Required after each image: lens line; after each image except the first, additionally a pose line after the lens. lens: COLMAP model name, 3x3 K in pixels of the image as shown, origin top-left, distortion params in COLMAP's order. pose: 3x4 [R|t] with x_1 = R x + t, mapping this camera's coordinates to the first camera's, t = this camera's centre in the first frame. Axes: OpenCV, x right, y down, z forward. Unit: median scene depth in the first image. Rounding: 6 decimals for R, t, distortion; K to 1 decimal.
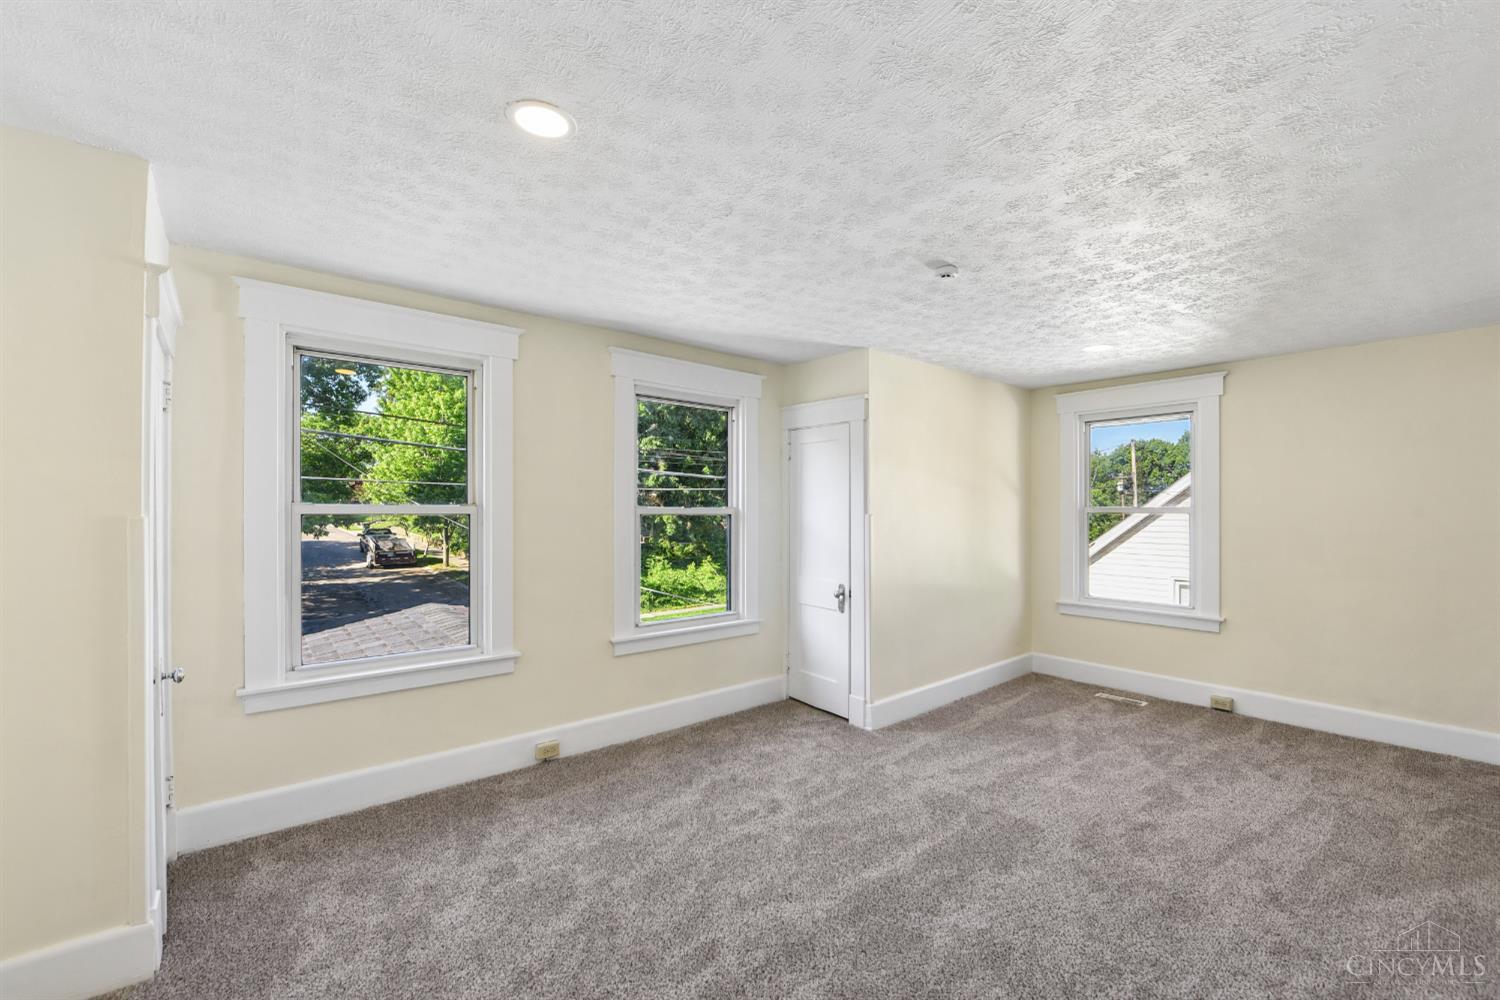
lens RADIAL K [[614.5, 0, 748.6], [0, 614.5, 509.8], [0, 0, 1]] dist [-0.018933, -0.000321]
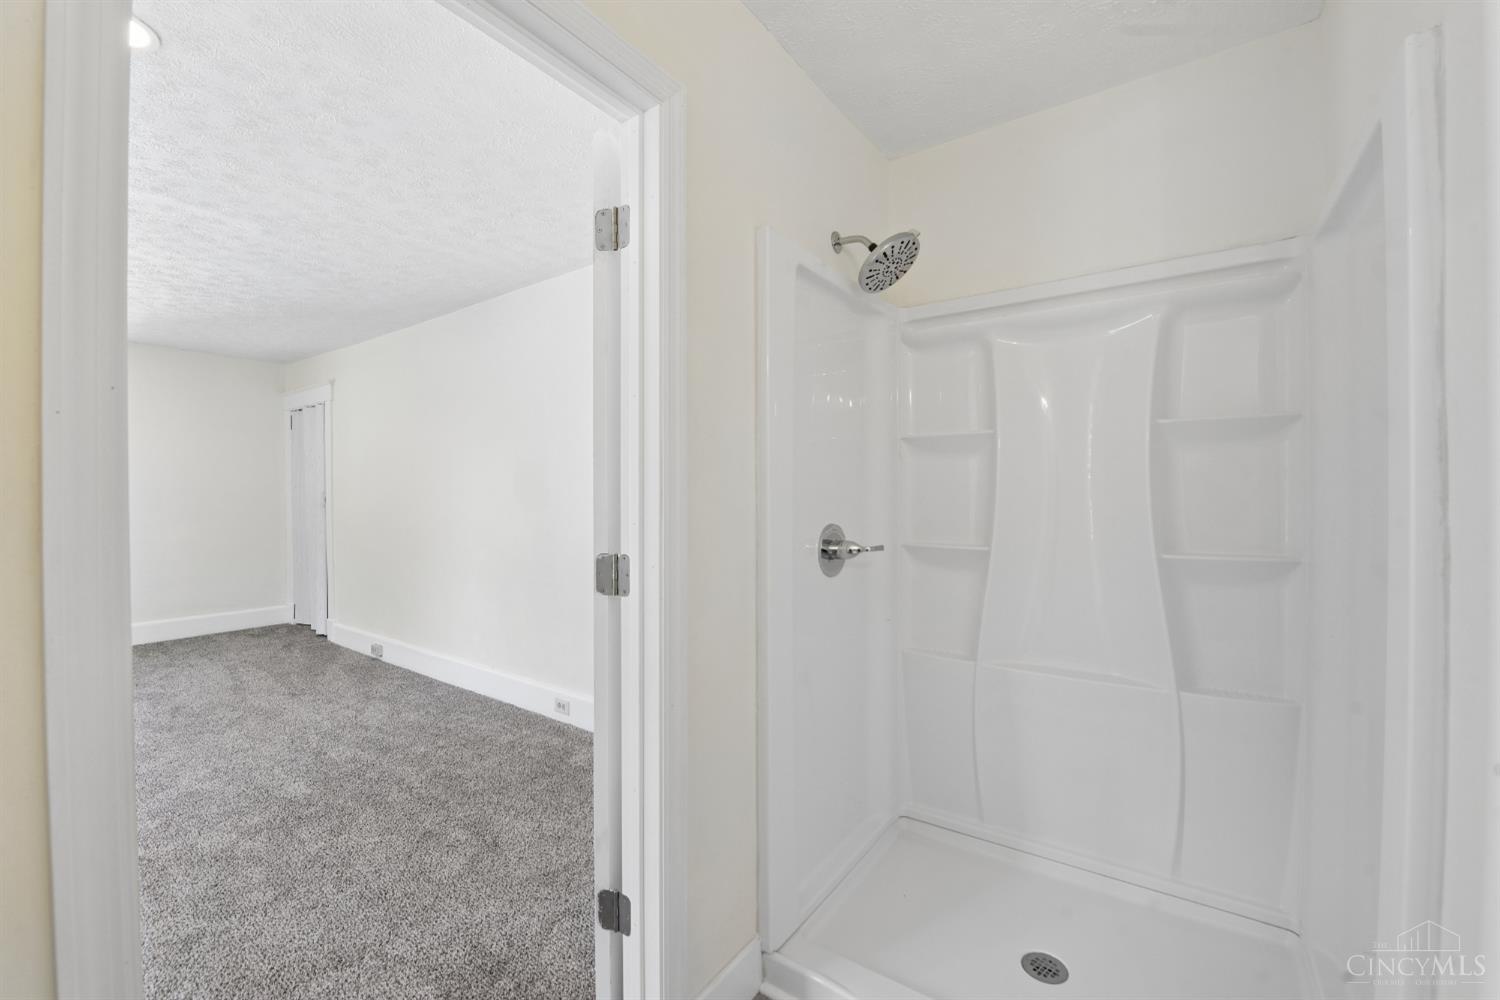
lens RADIAL K [[606.0, 0, 762.7], [0, 606.0, 496.2], [0, 0, 1]] dist [-0.017713, -0.000446]
pose [[-0.278062, -0.007281, 0.960536, -0.605731], [-0.001808, 0.999973, 0.007056, 0.041741], [-0.960561, 0.000226, -0.278068, 0.109357]]
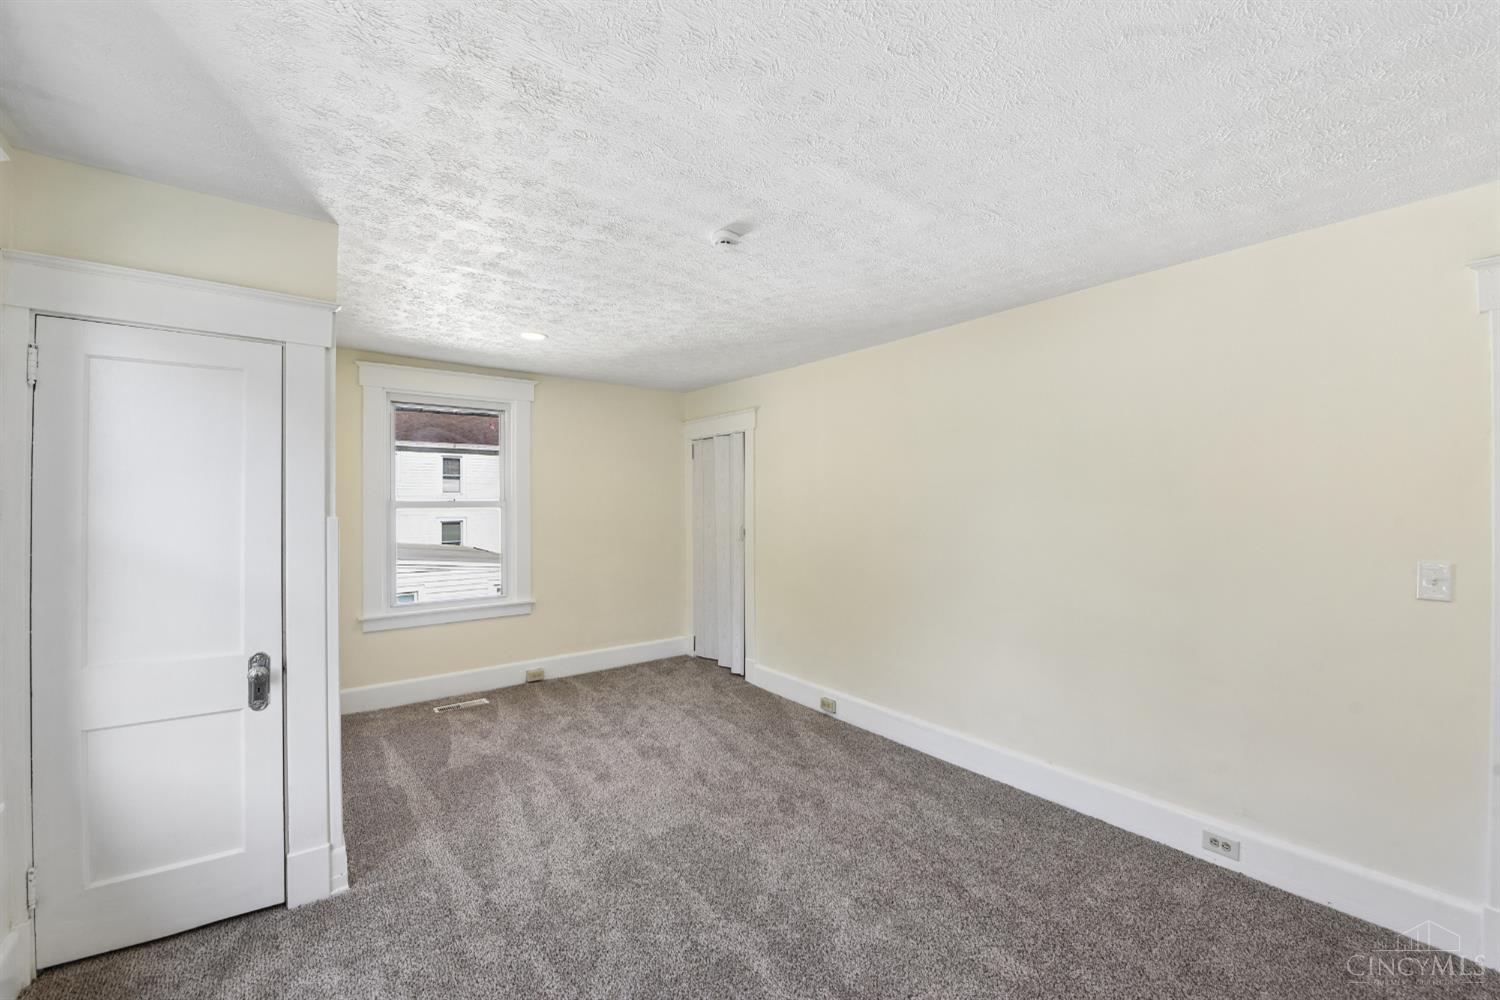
lens RADIAL K [[606.0, 0, 762.7], [0, 606.0, 496.2], [0, 0, 1]] dist [-0.017713, -0.000446]
pose [[0.023582, 0.004873, 0.999710, -0.346414], [-0.000080, 0.999988, -0.004872, -0.007874], [-0.999722, 0.000035, 0.023582, 0.580527]]
